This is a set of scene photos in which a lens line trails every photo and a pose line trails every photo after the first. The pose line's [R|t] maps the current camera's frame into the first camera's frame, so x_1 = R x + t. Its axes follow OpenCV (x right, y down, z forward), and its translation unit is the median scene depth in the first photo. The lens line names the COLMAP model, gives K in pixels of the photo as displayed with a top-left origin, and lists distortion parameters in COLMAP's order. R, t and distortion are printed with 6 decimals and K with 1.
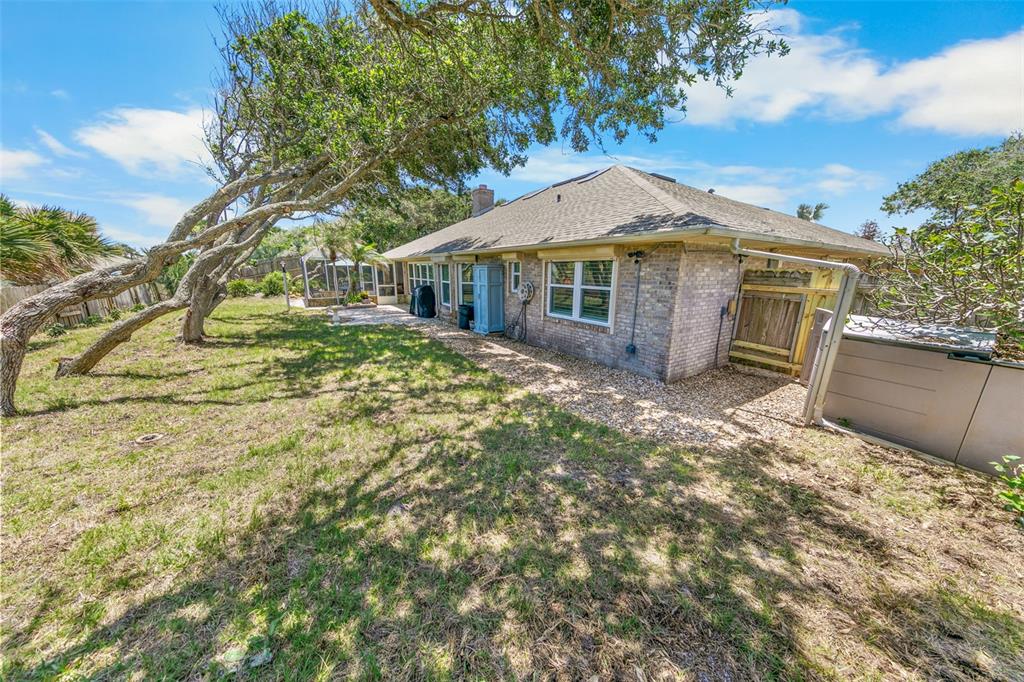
lens RADIAL K [[320.4, 0, 509.4], [0, 320.4, 339.5], [0, 0, 1]] dist [0.003382, -0.000039]
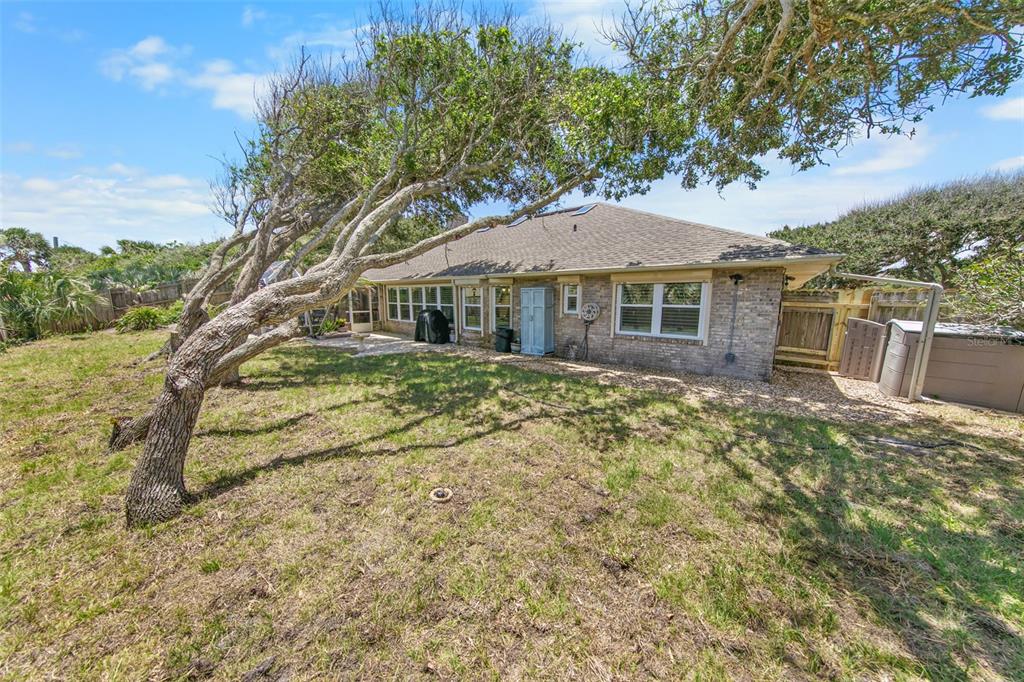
lens RADIAL K [[321.5, 0, 505.4], [0, 321.5, 336.5], [0, 0, 1]] dist [0.000051, 0.000018]
pose [[0.959238, -0.039211, 0.279866, -0.713154], [0.063722, 0.994834, -0.079027, -0.004708], [-0.275321, 0.093639, 0.956781, 0.100910]]
